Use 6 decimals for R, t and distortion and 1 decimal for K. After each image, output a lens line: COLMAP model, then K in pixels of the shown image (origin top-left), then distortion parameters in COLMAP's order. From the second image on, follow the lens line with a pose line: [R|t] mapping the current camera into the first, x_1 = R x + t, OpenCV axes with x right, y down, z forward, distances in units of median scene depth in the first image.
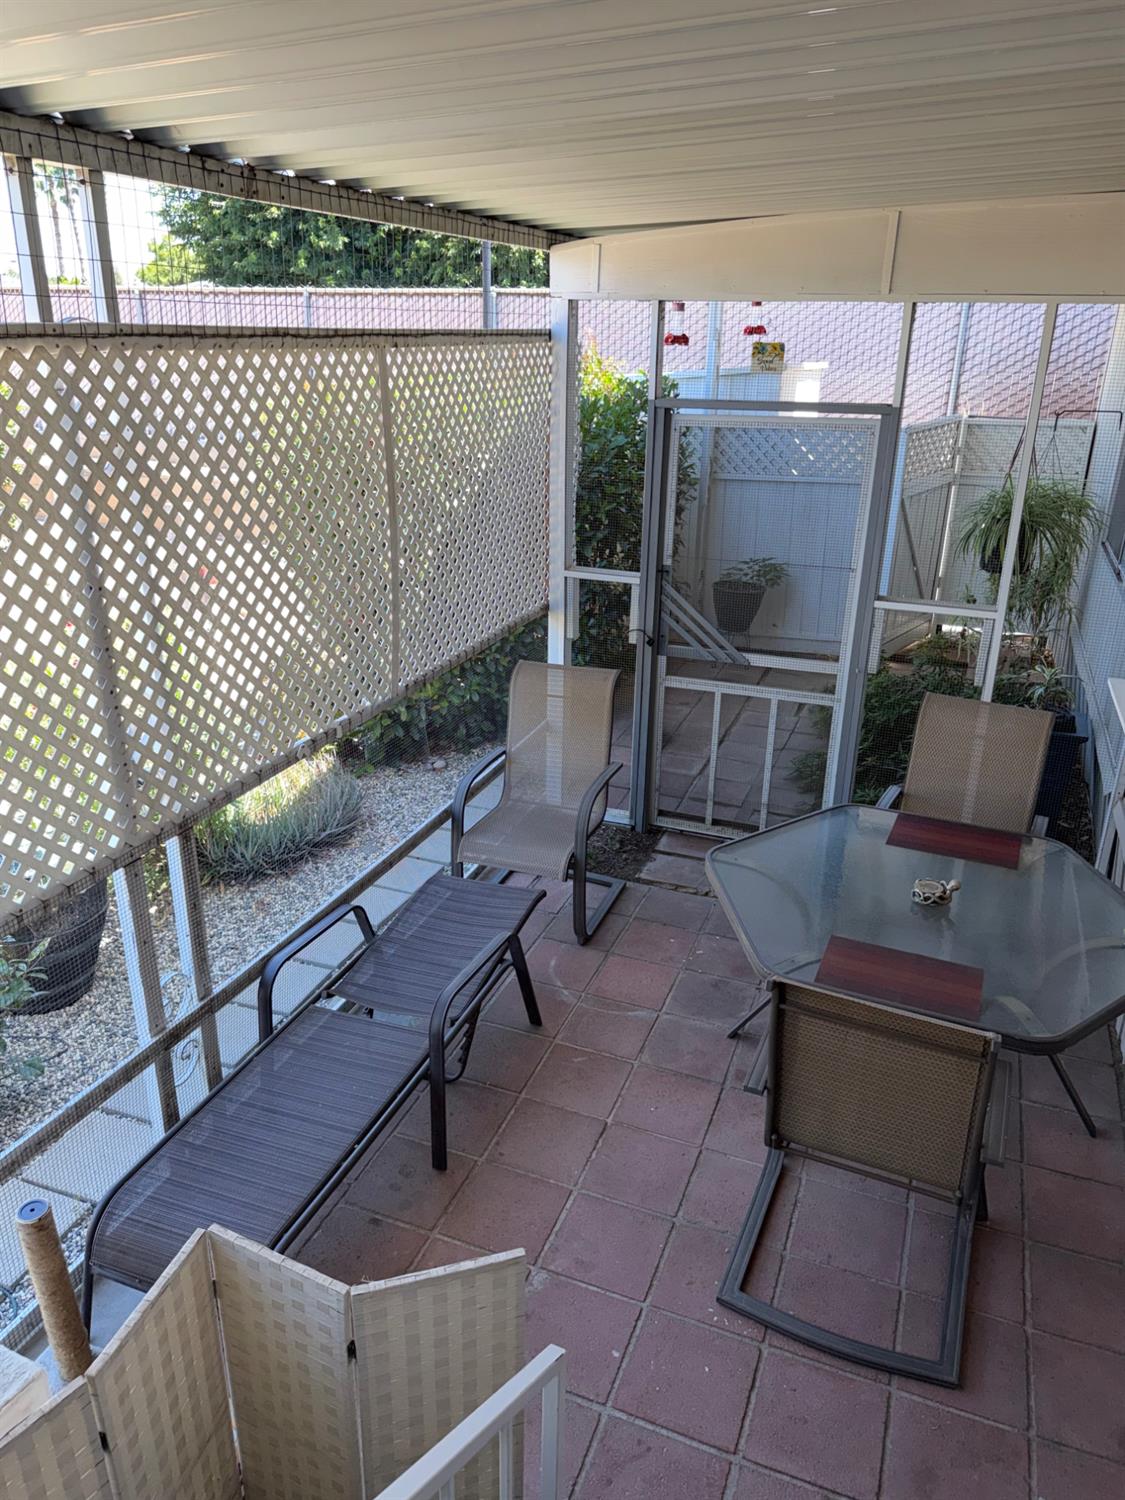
lens RADIAL K [[1056.3, 0, 562.5], [0, 1056.3, 750.0], [0, 0, 1]] dist [0.082373, -0.180515]
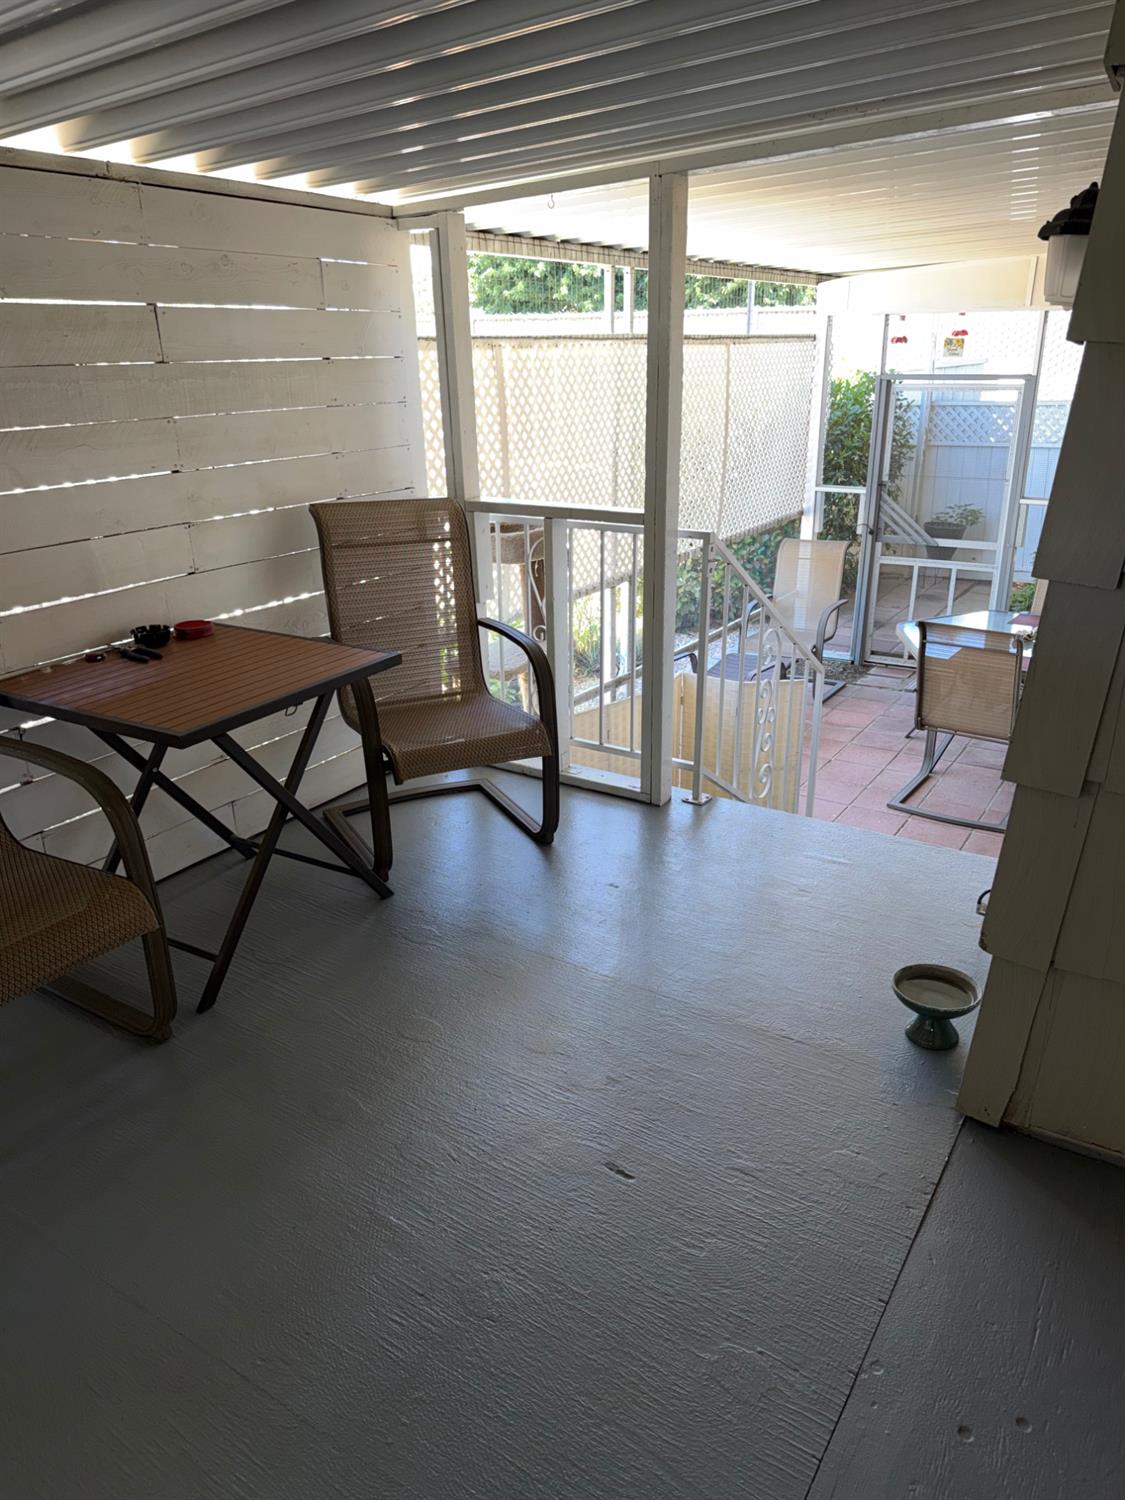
lens RADIAL K [[1056.3, 0, 562.5], [0, 1056.3, 750.0], [0, 0, 1]] dist [0.082373, -0.180515]
pose [[0.978941, 0.046137, -0.198860, -0.032987], [-0.049160, 0.998738, -0.010293, 0.246945], [0.198134, 0.019853, 0.979974, -0.590605]]
